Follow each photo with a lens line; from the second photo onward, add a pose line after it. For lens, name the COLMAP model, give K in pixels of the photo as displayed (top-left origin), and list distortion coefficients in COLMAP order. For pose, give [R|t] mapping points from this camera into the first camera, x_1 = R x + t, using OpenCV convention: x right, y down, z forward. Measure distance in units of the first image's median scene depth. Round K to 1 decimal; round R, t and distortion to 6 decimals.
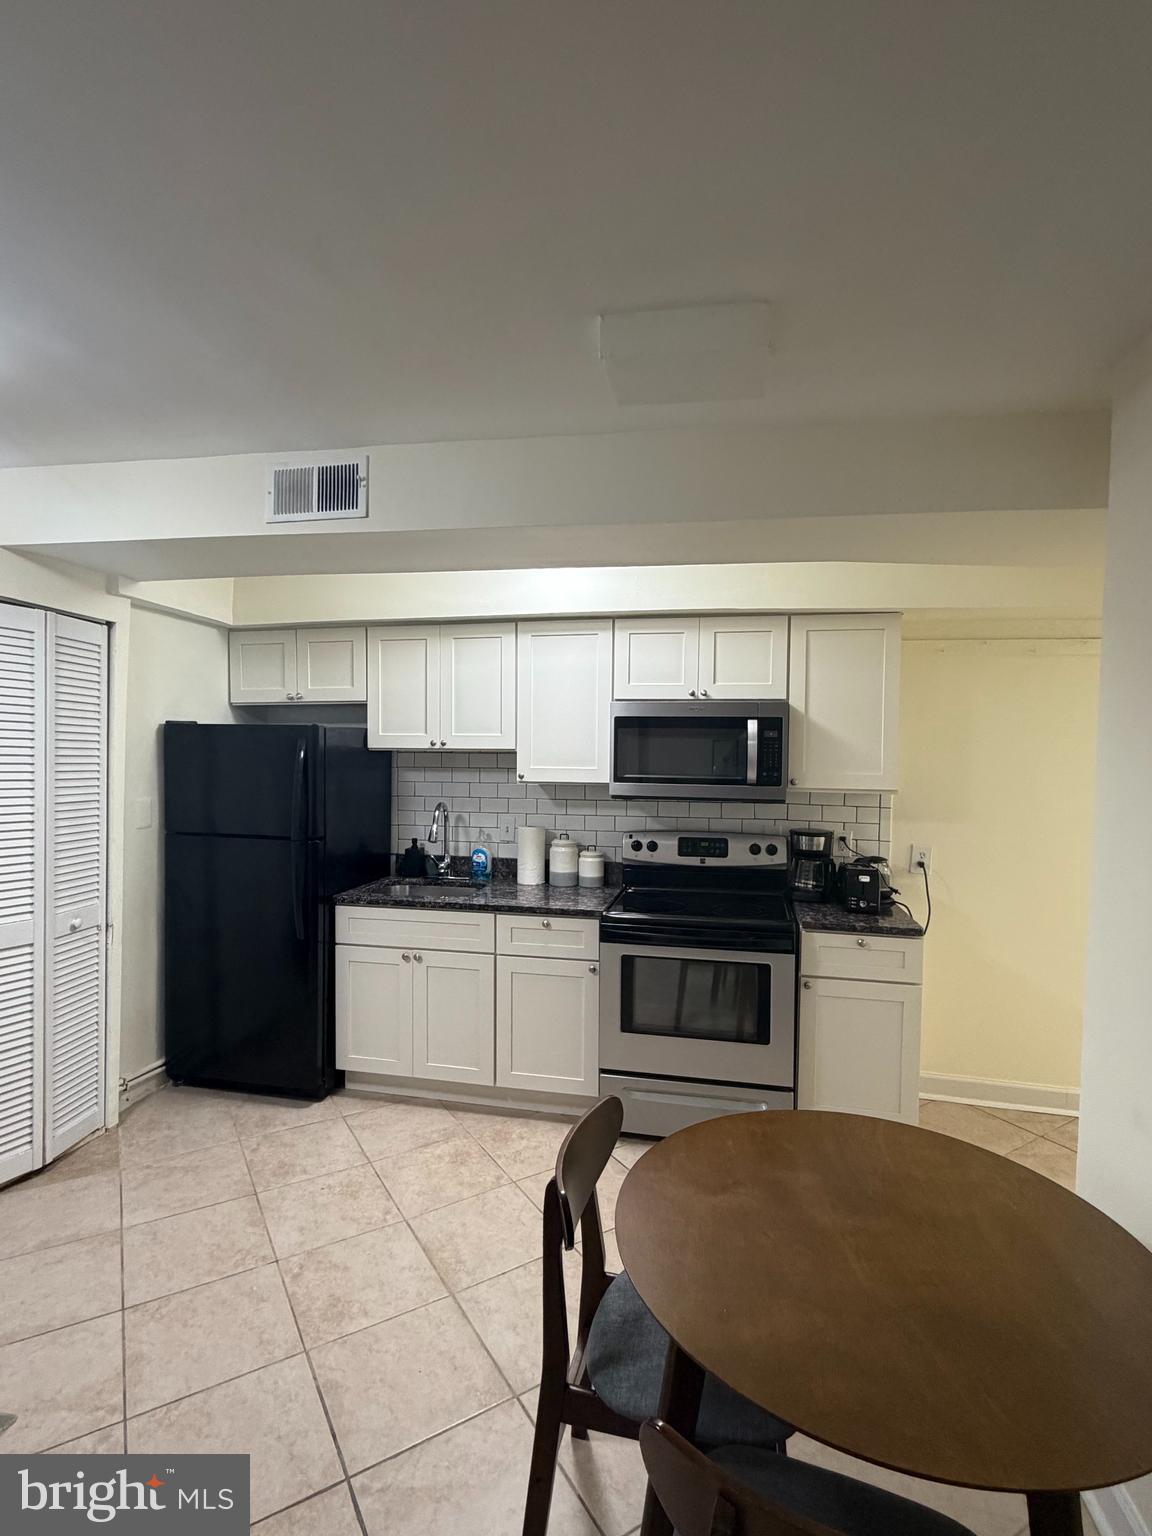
lens RADIAL K [[747.8, 0, 581.1], [0, 747.8, 765.8], [0, 0, 1]] dist [-0.004921, -0.000995]
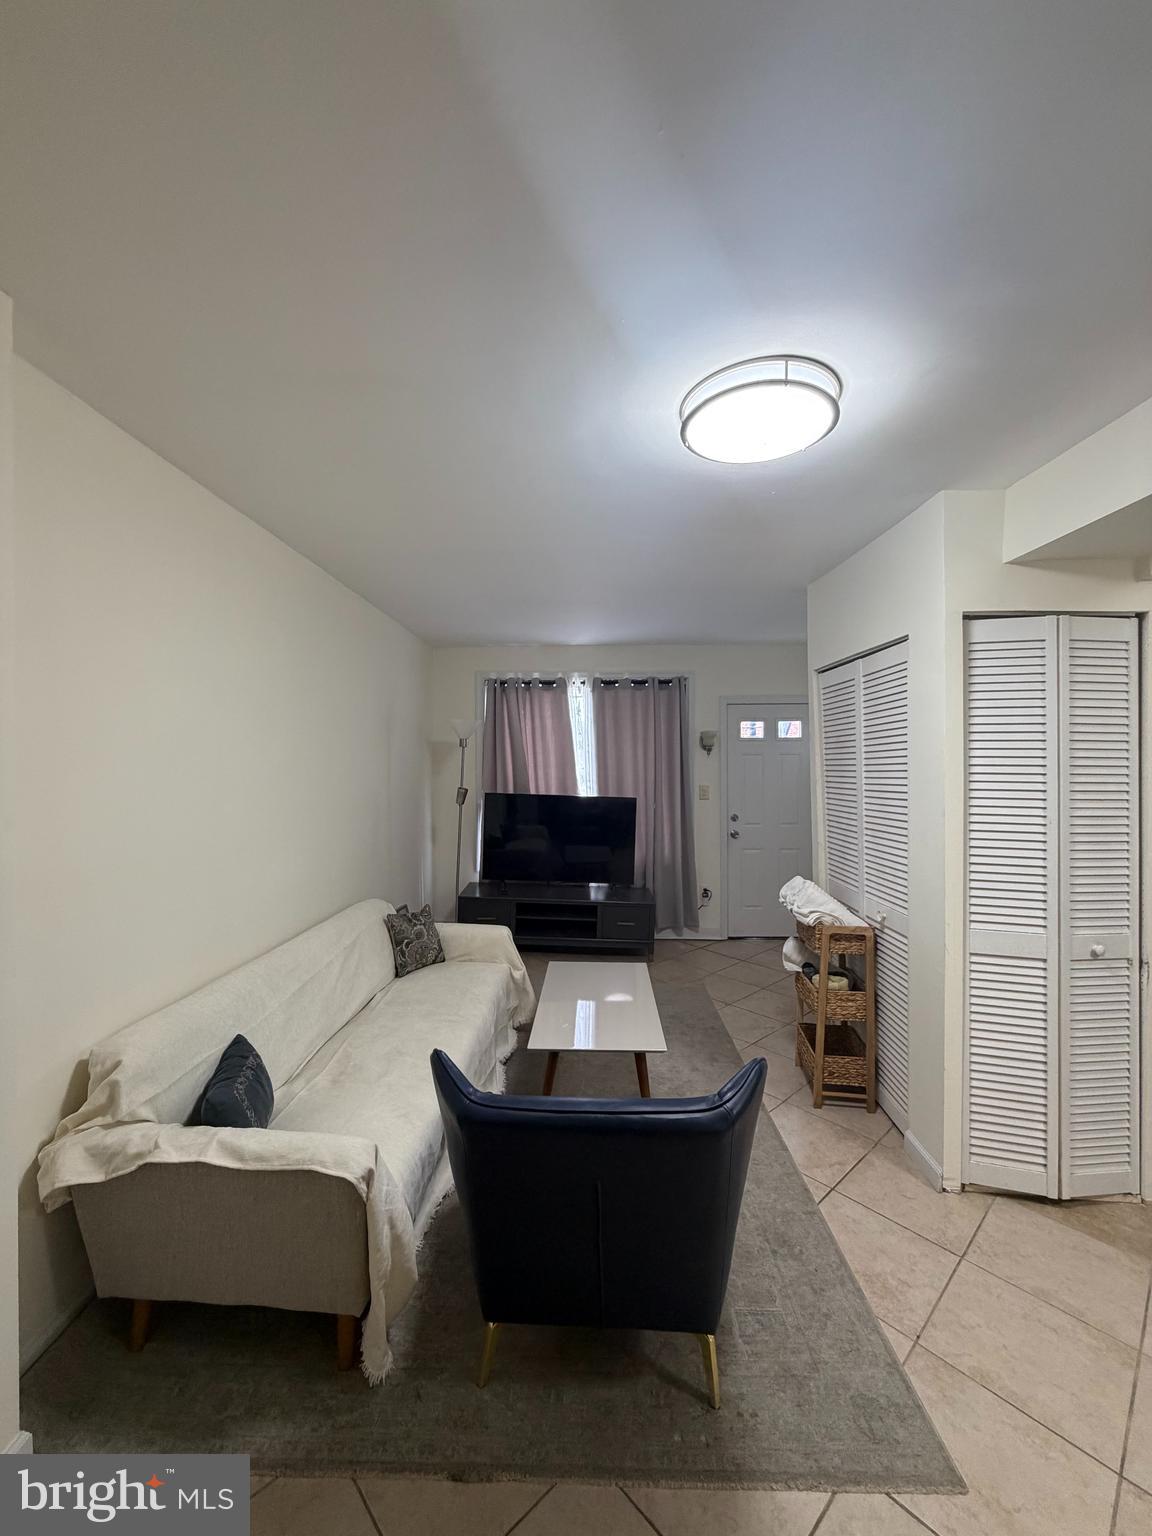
lens RADIAL K [[609.5, 0, 580.7], [0, 609.5, 766.3], [0, 0, 1]] dist [0.000554, 0.000505]
pose [[0.192465, -0.020739, -0.981085, -0.059842], [-0.011737, 0.999656, -0.023434, 0.011345], [0.981234, 0.016025, 0.192156, 0.219840]]
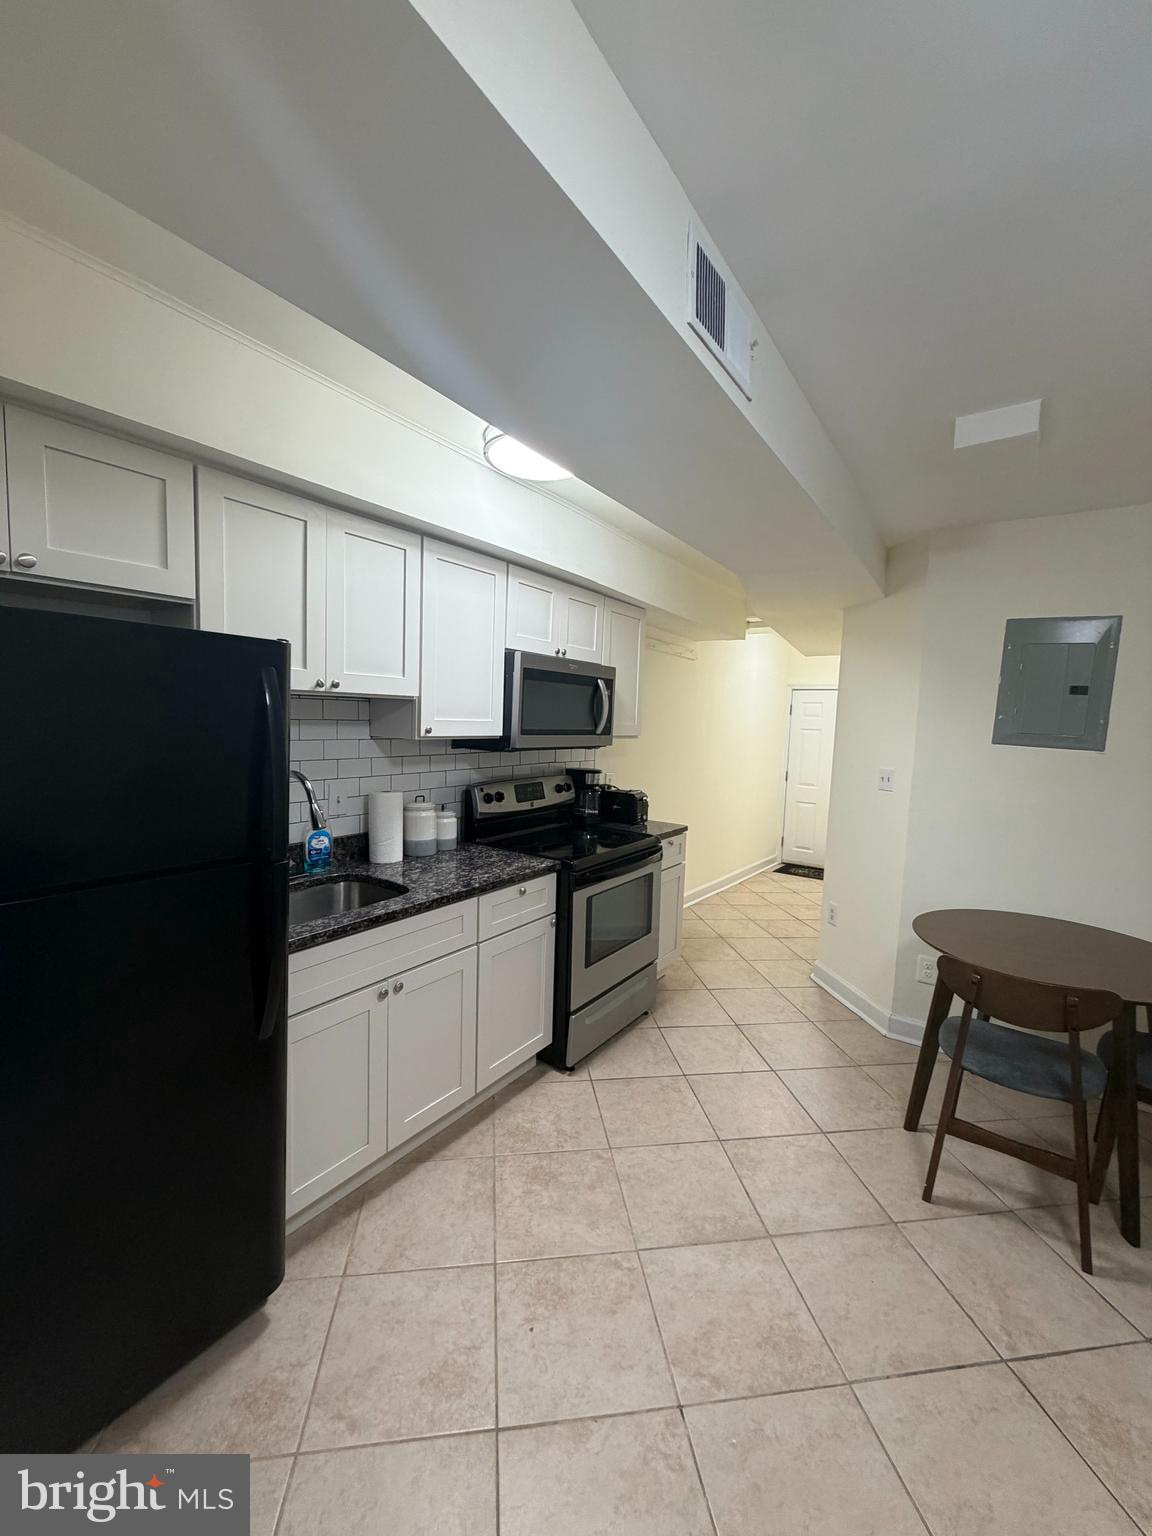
lens RADIAL K [[609.5, 0, 576.6], [0, 609.5, 764.8], [0, 0, 1]] dist [0.000554, 0.000505]
pose [[0.404252, -0.068656, 0.912067, -0.727892], [-0.008938, 0.996835, 0.078999, -0.002957], [-0.914604, -0.040088, 0.402359, 0.674736]]
